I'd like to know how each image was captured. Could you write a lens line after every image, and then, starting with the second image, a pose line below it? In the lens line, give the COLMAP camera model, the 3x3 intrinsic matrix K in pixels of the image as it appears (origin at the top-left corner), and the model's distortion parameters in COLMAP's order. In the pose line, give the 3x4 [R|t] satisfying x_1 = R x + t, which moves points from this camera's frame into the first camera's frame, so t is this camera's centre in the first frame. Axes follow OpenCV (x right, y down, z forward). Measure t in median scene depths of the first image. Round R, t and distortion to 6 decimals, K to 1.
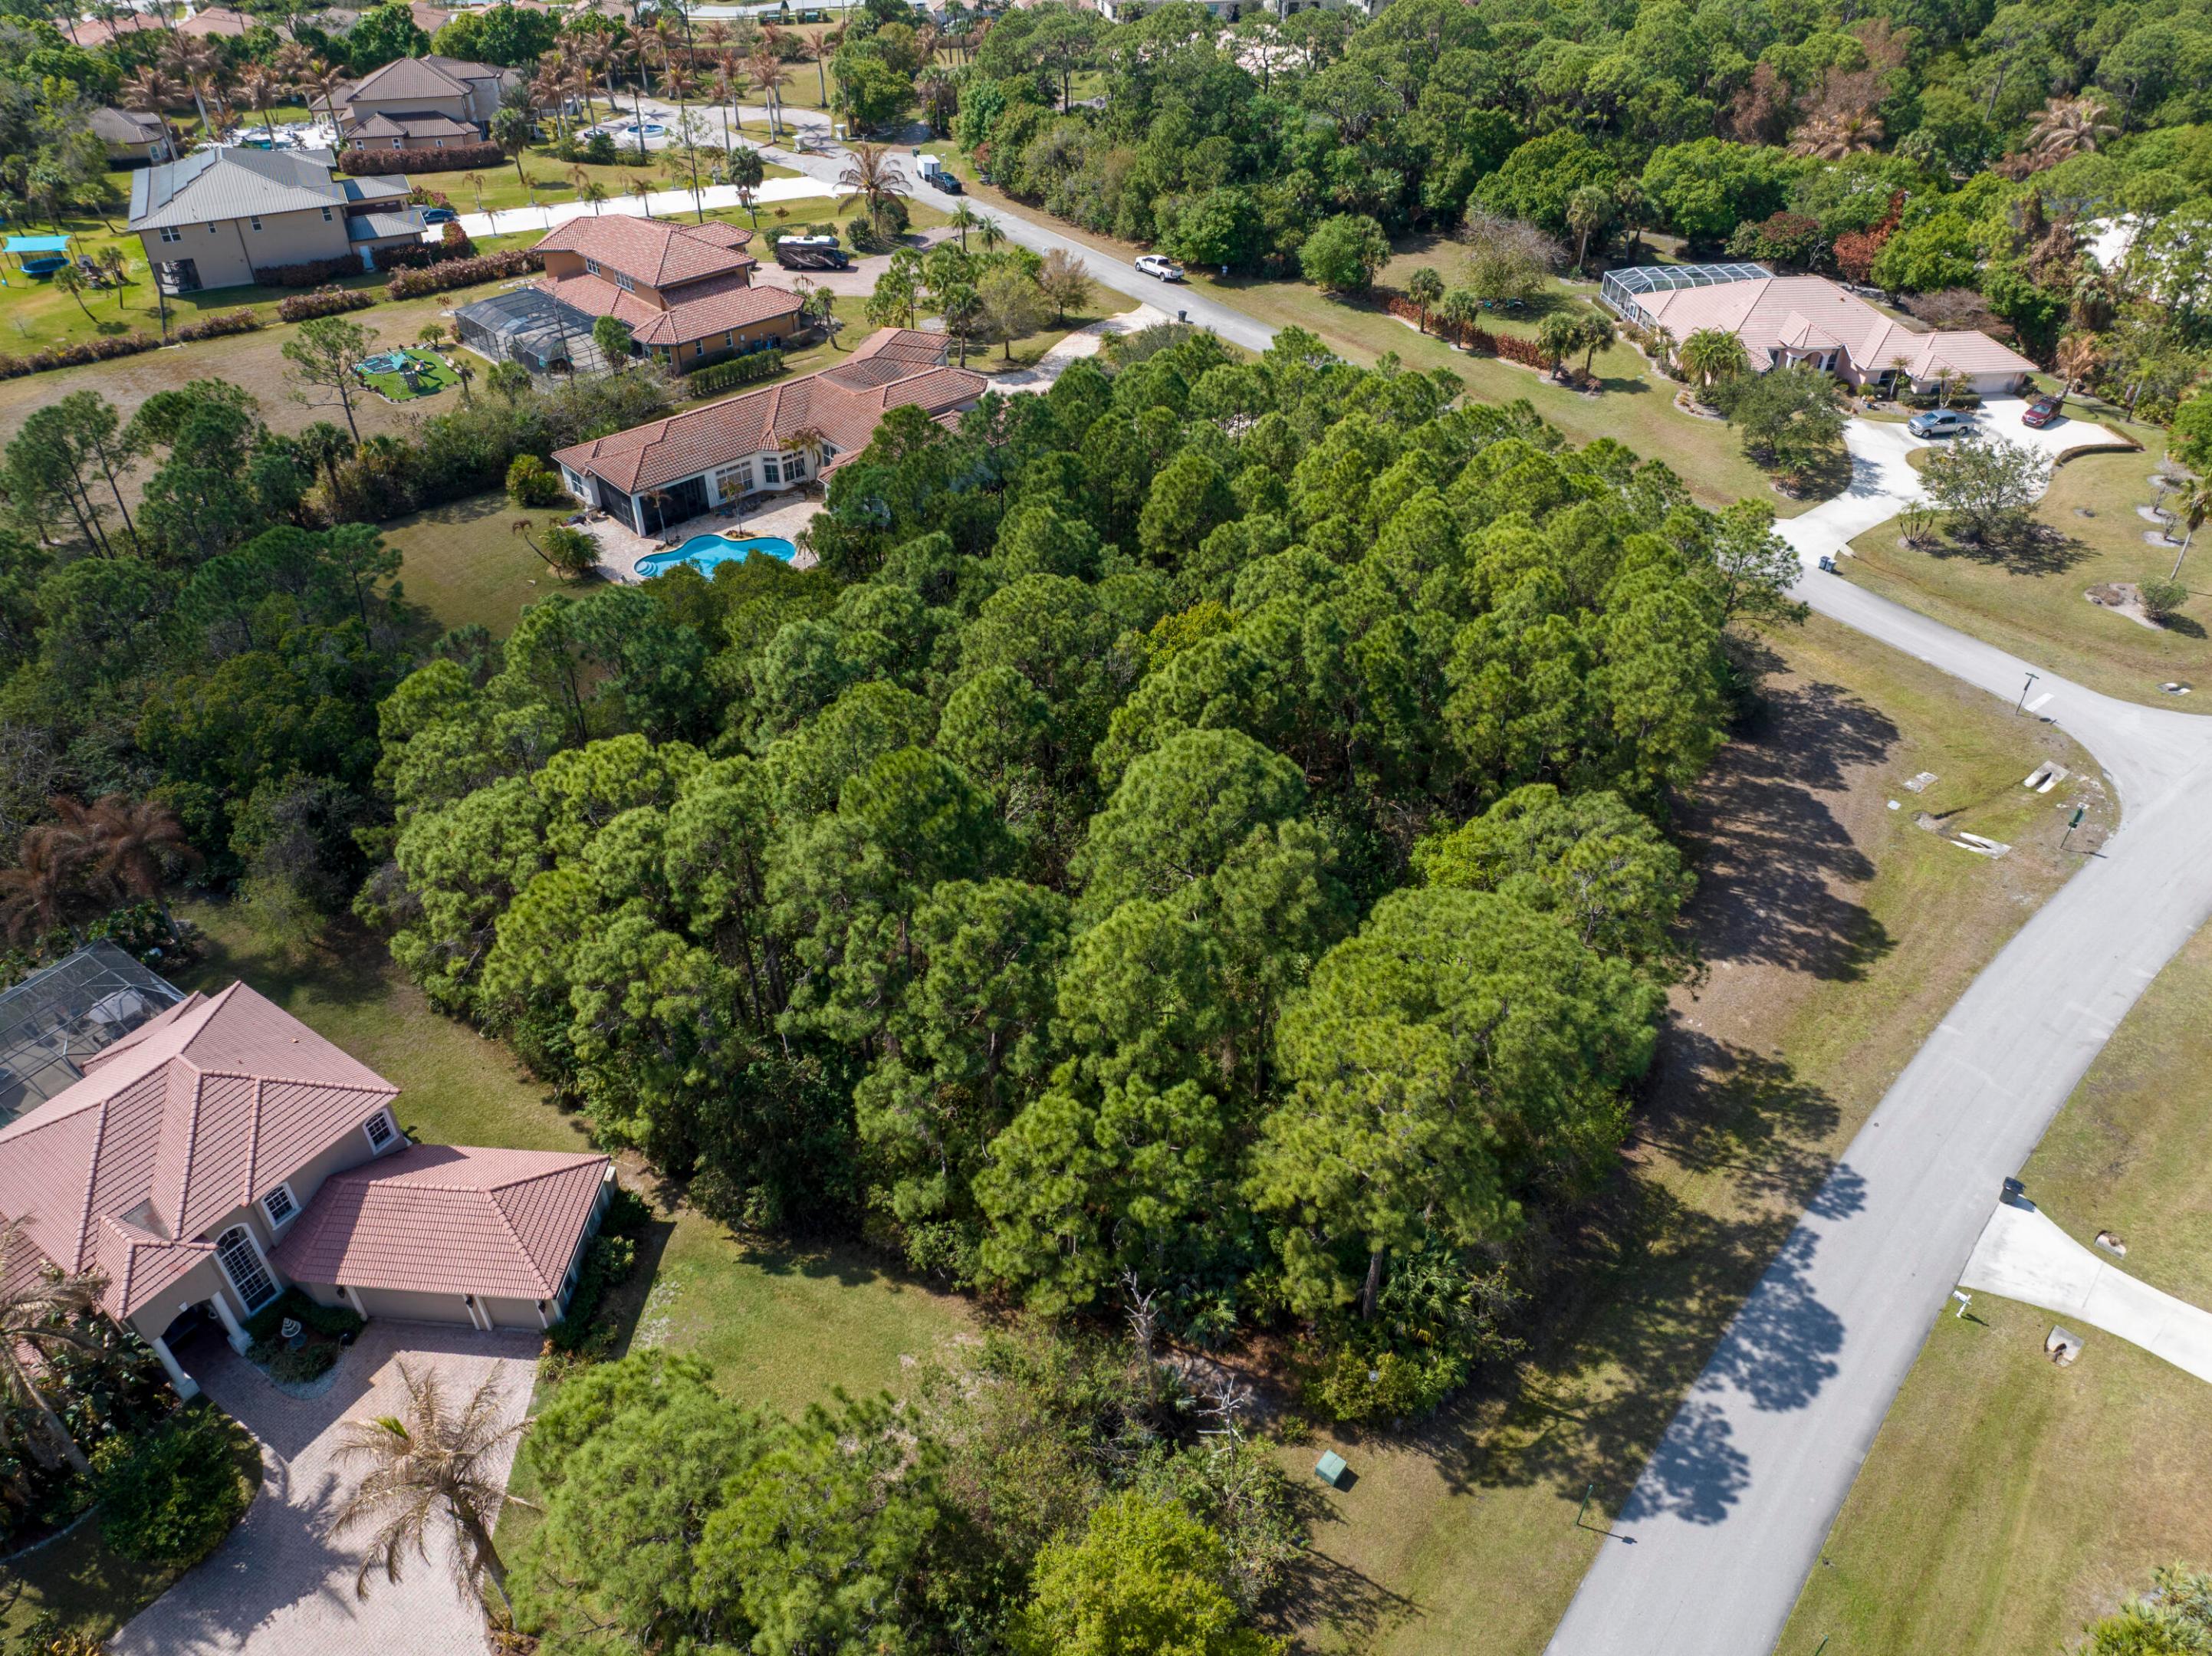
lens RADIAL K [[1576.7, 0, 1103.2], [0, 1576.7, 816.9], [0, 0, 1]] dist [-0.051957, 0.037513]
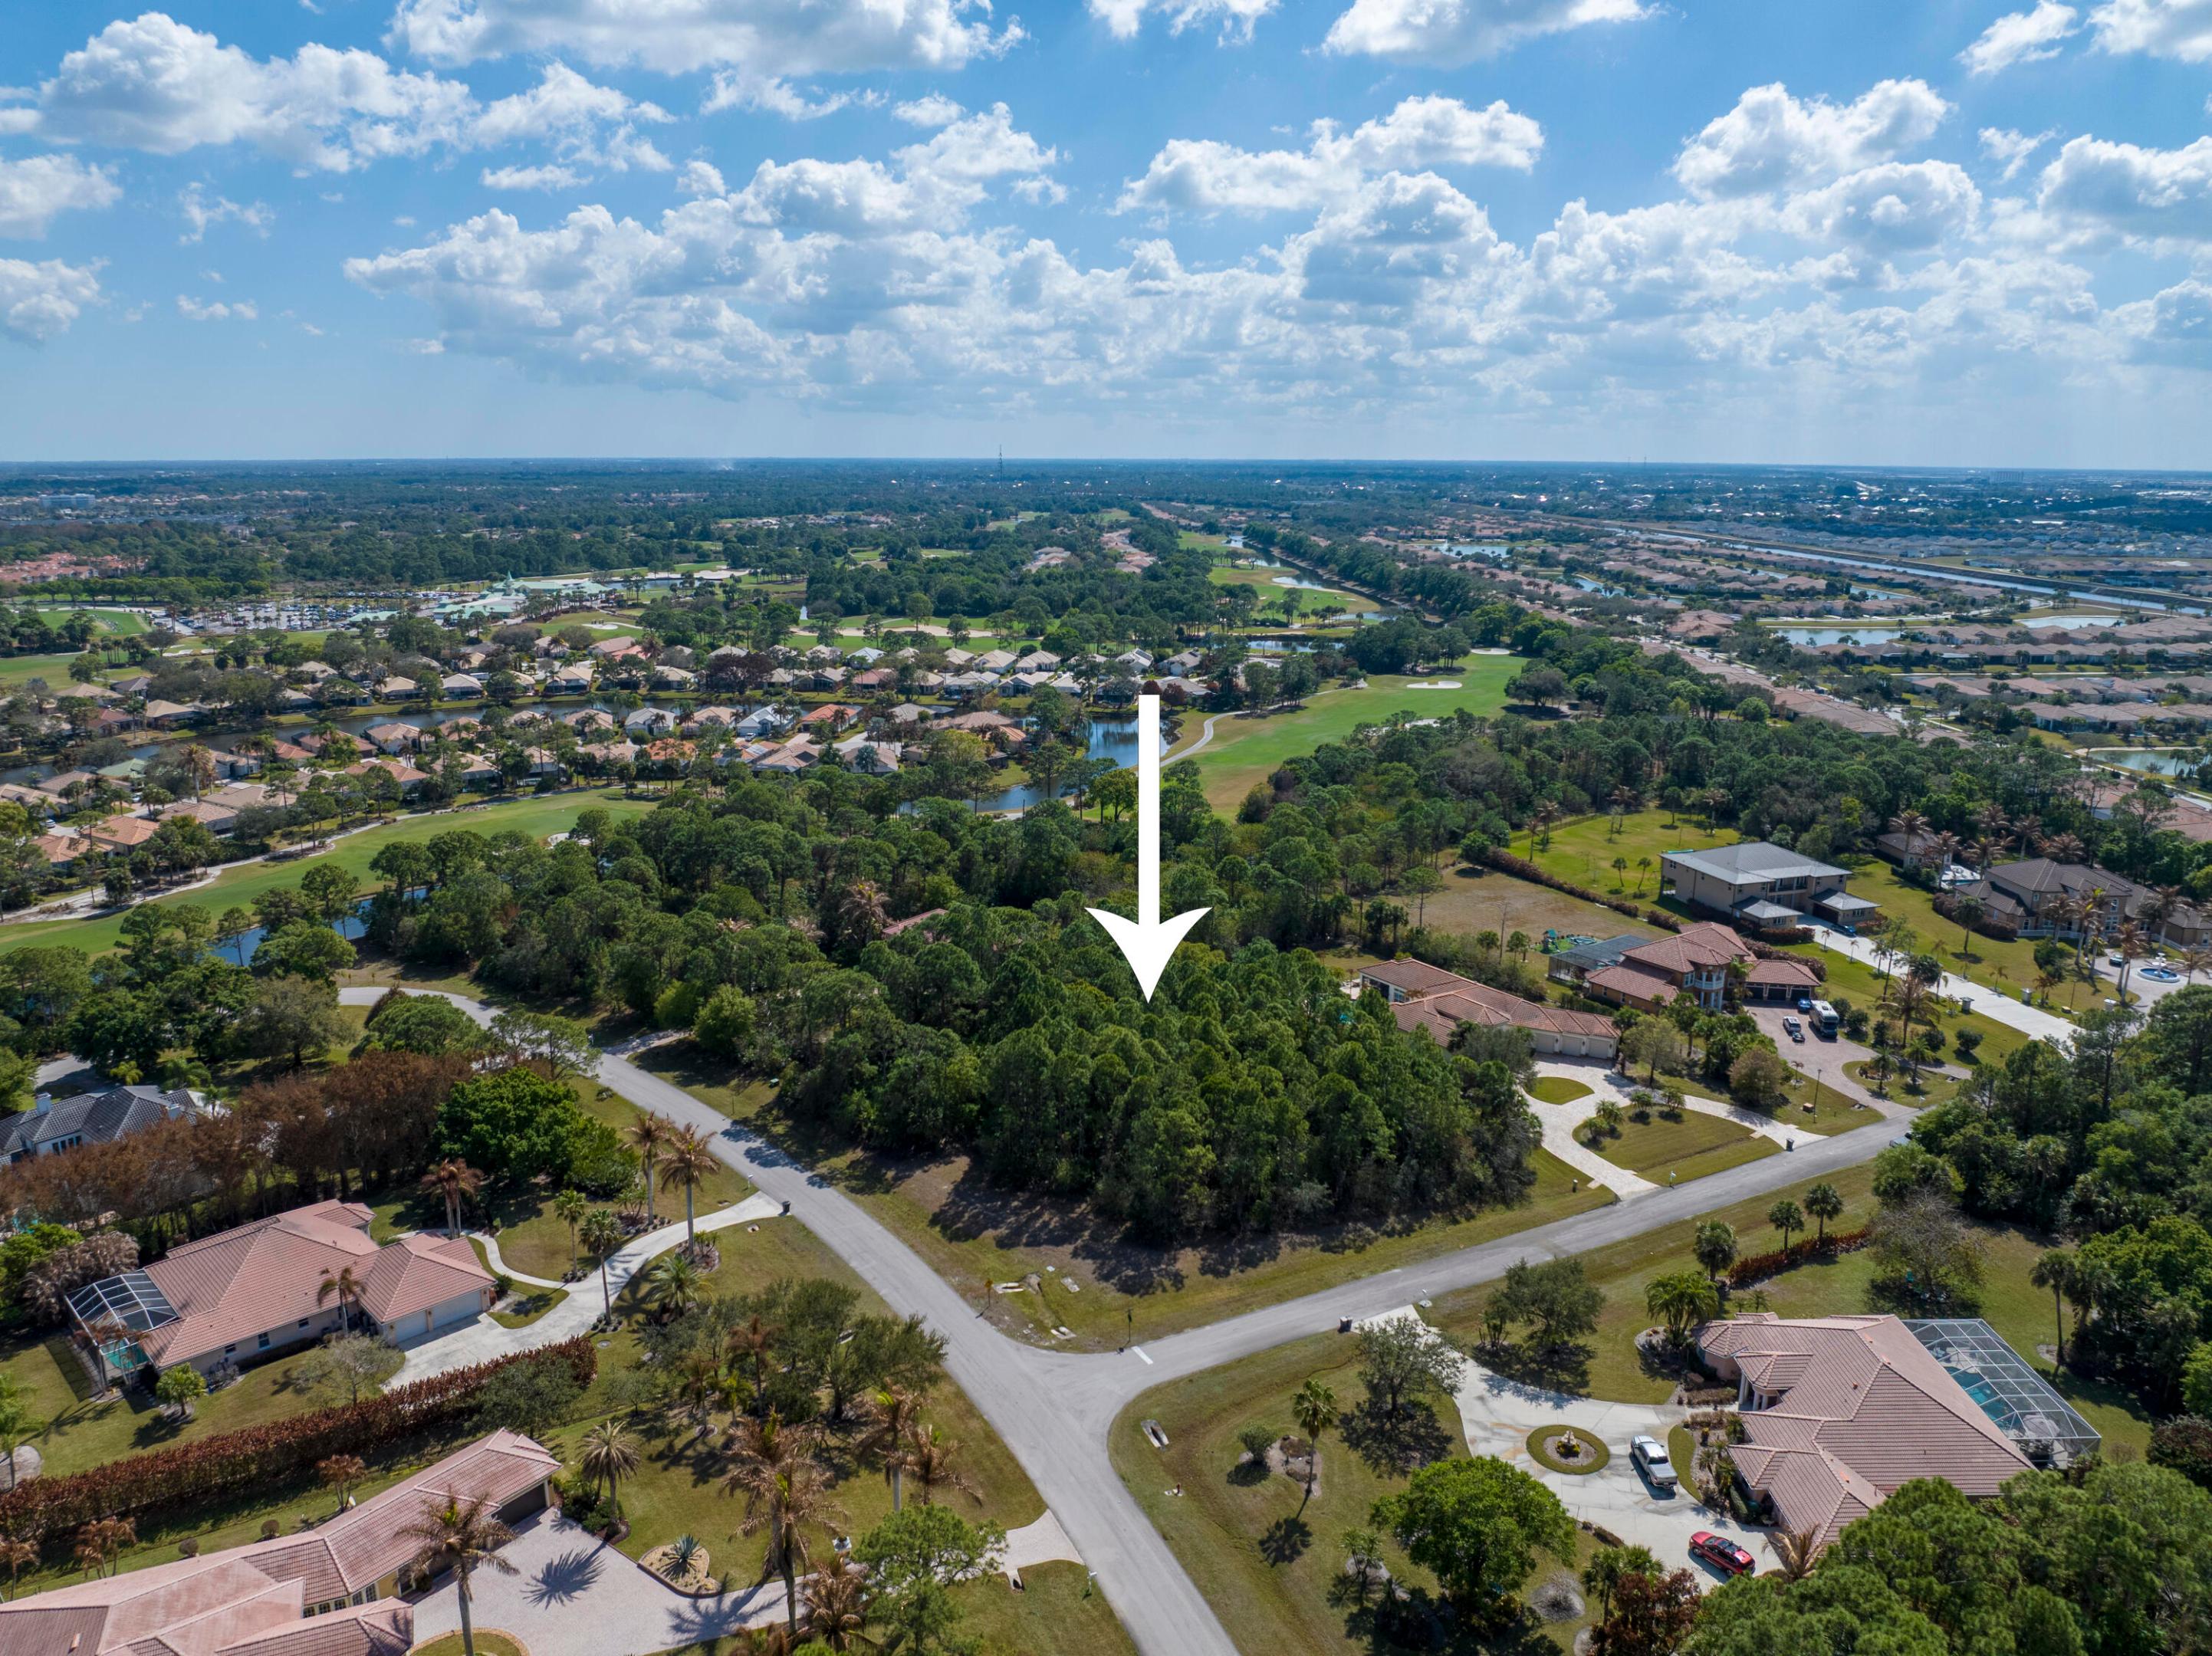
lens RADIAL K [[1554.8, 0, 1110.8], [0, 1554.8, 810.8], [0, 0, 1]] dist [-0.030945, -0.007637]
pose [[-0.141911, 0.221226, -0.964842, 2.069600], [-0.599291, 0.756575, 0.261618, -0.883547], [0.787852, 0.615348, 0.025213, 0.730150]]
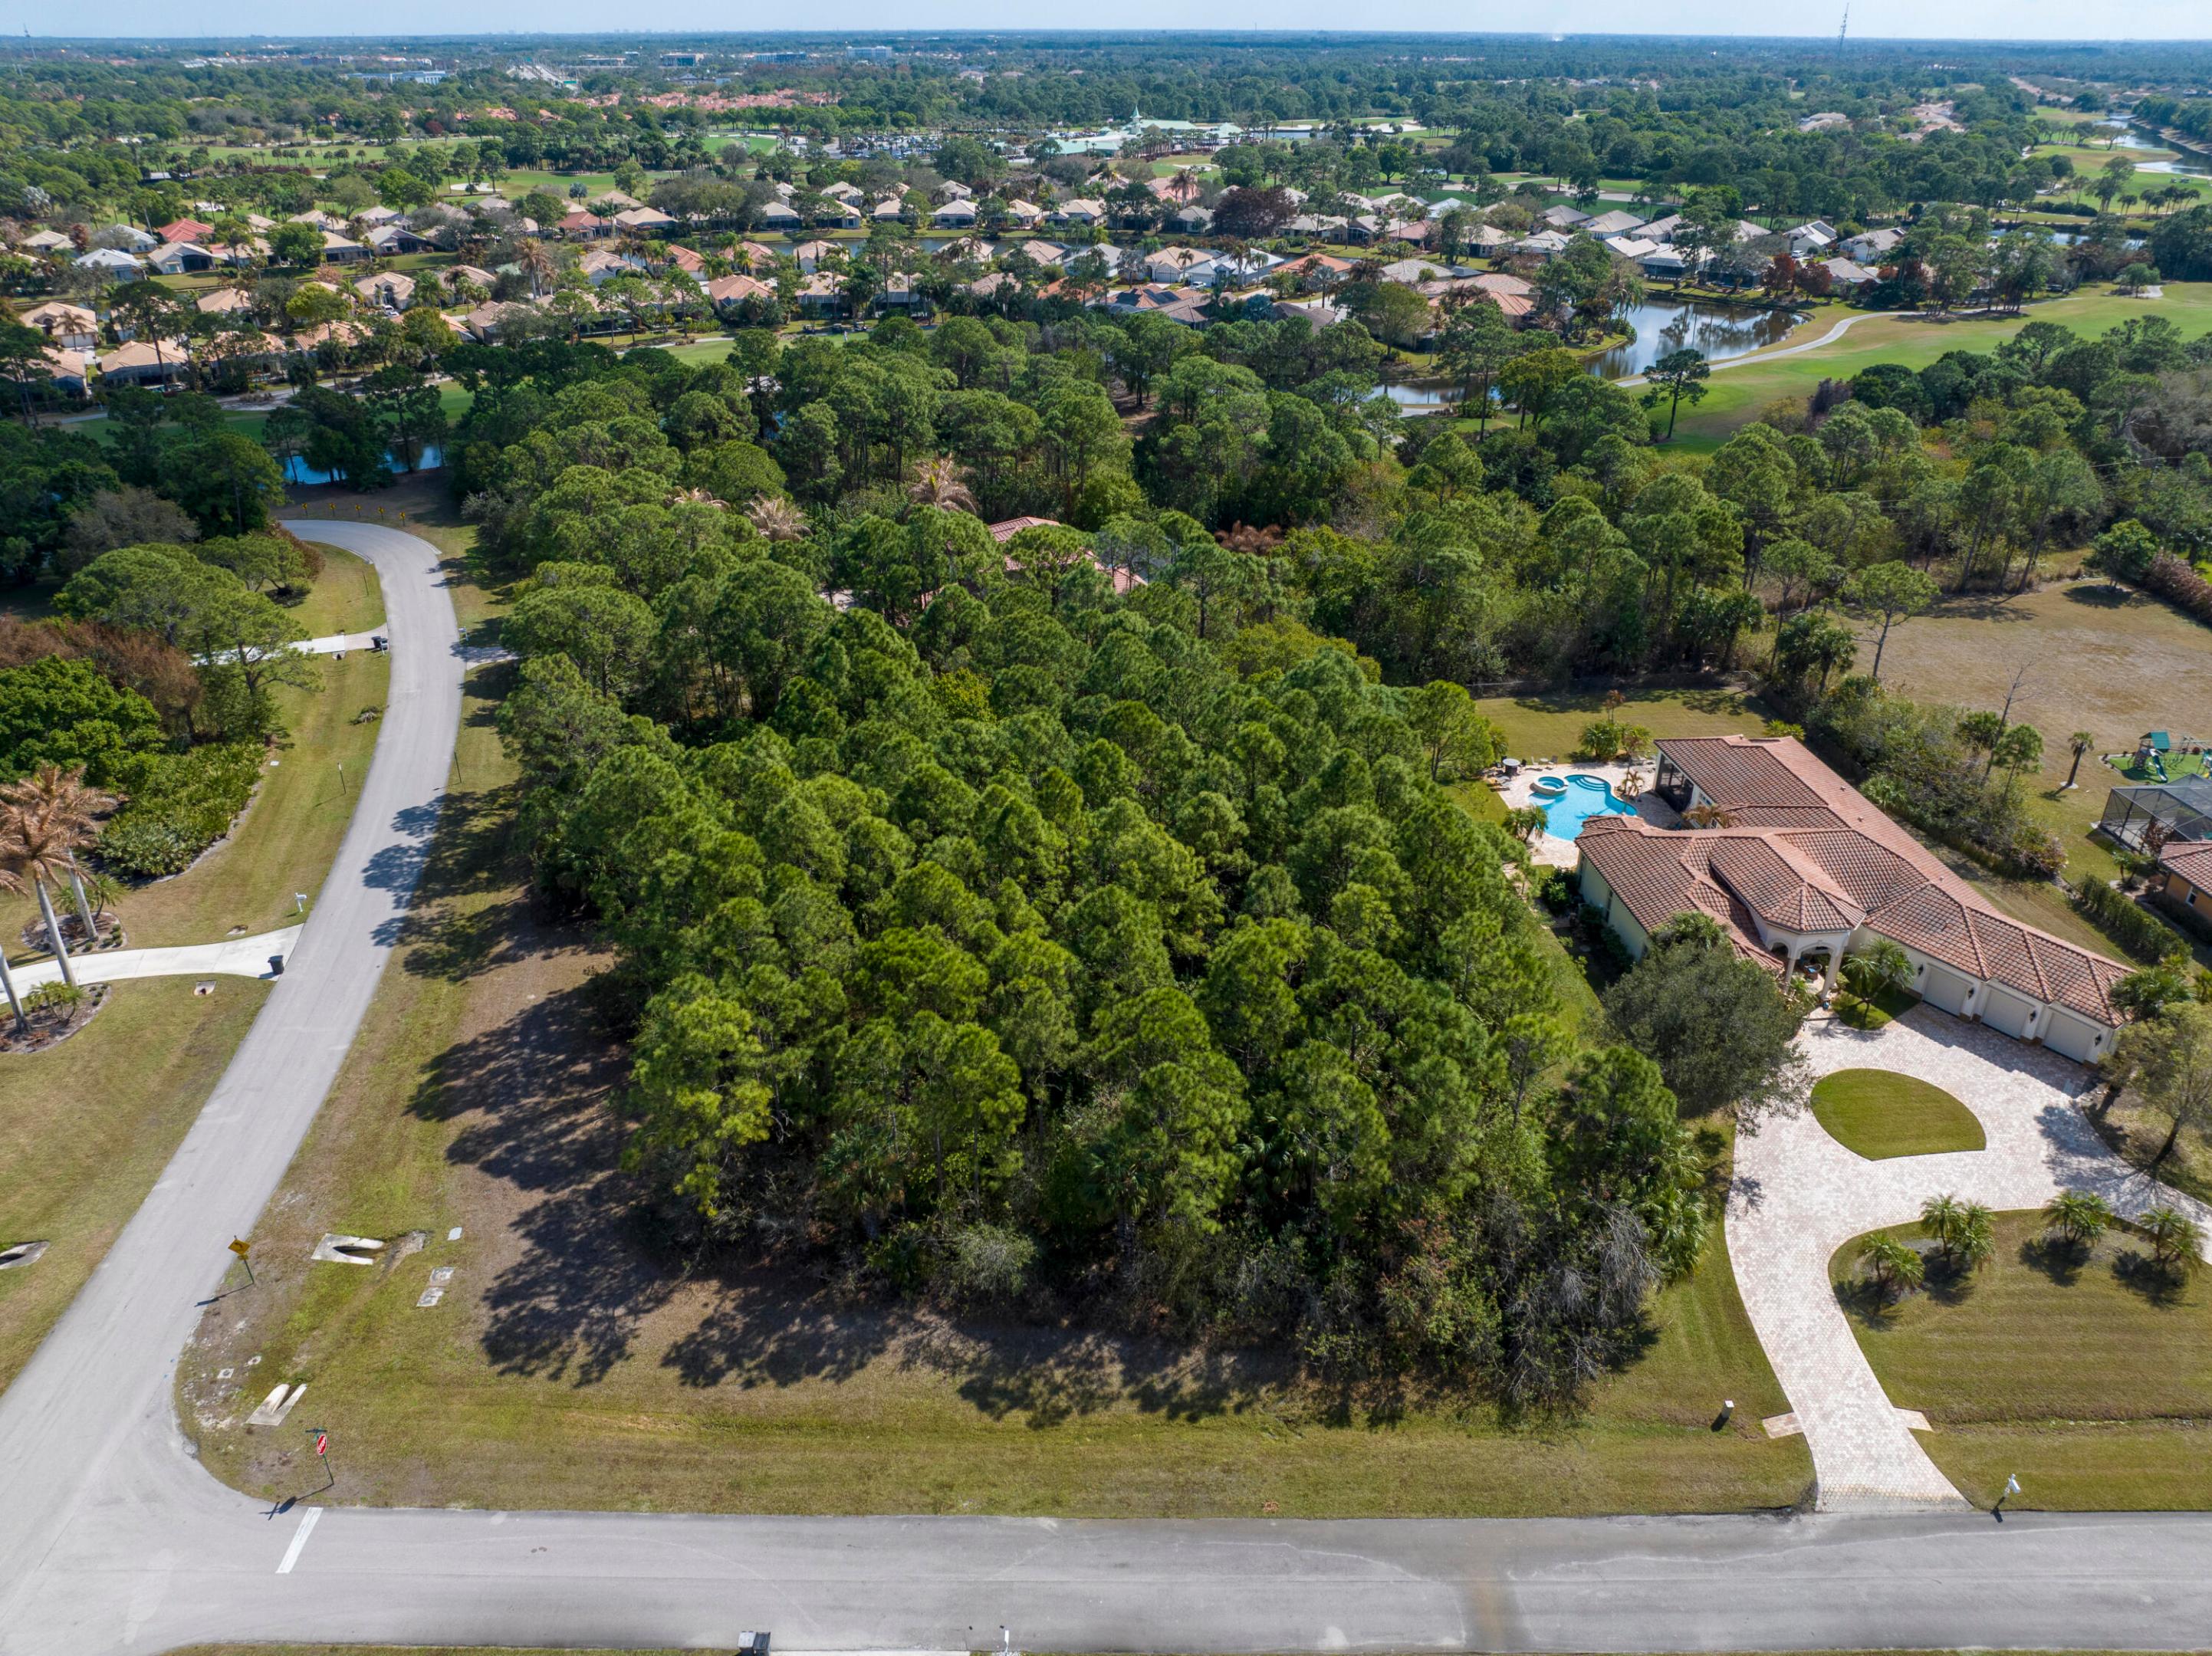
lens RADIAL K [[1569.4, 0, 1114.4], [0, 1569.4, 820.8], [0, 0, 1]] dist [-0.061677, 0.038114]
pose [[-0.590066, 0.368141, -0.718536, 0.841662], [-0.487838, 0.546565, 0.680647, -0.895460], [0.643301, 0.752156, -0.142916, 1.220414]]
